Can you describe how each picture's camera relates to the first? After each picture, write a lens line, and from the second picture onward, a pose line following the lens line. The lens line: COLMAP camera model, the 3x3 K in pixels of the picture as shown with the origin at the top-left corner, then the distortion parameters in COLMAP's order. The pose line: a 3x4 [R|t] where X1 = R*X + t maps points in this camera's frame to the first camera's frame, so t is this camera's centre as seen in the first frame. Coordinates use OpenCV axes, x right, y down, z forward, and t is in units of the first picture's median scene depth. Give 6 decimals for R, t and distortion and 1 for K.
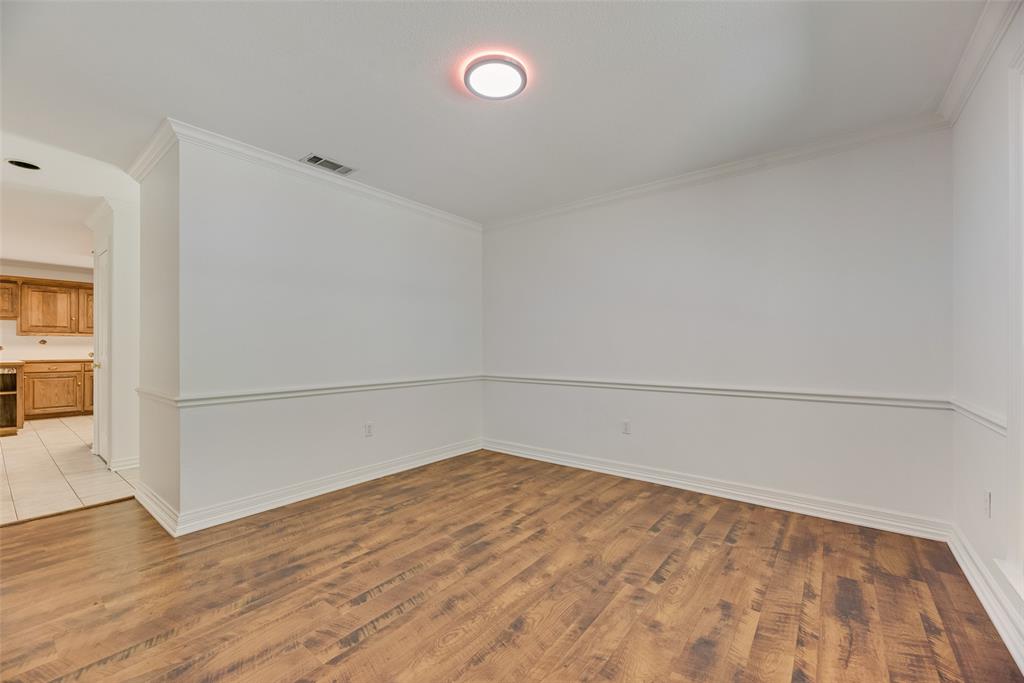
lens RADIAL K [[414.9, 0, 512.1], [0, 414.9, 344.9], [0, 0, 1]] dist [0.000118, 0.000004]
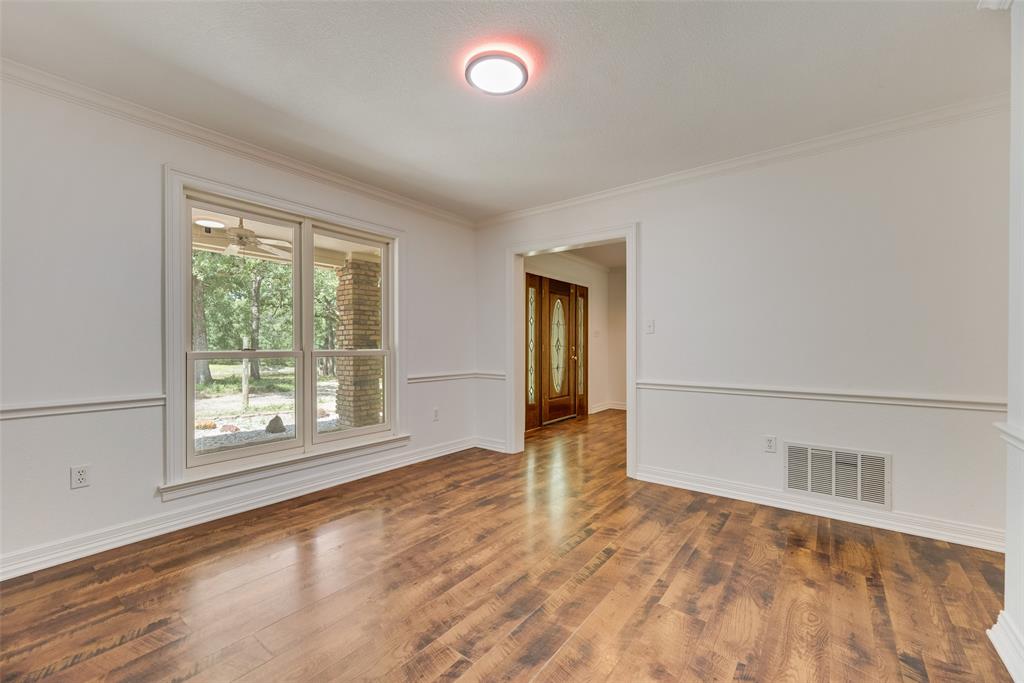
lens RADIAL K [[414.9, 0, 511.8], [0, 414.9, 345.4], [0, 0, 1]] dist [0.000118, 0.000004]
pose [[-0.999973, 0.001091, -0.007222, -0.064844], [0.001127, 0.999987, -0.004977, 0.012453], [0.007216, -0.004985, -0.999962, 1.910335]]
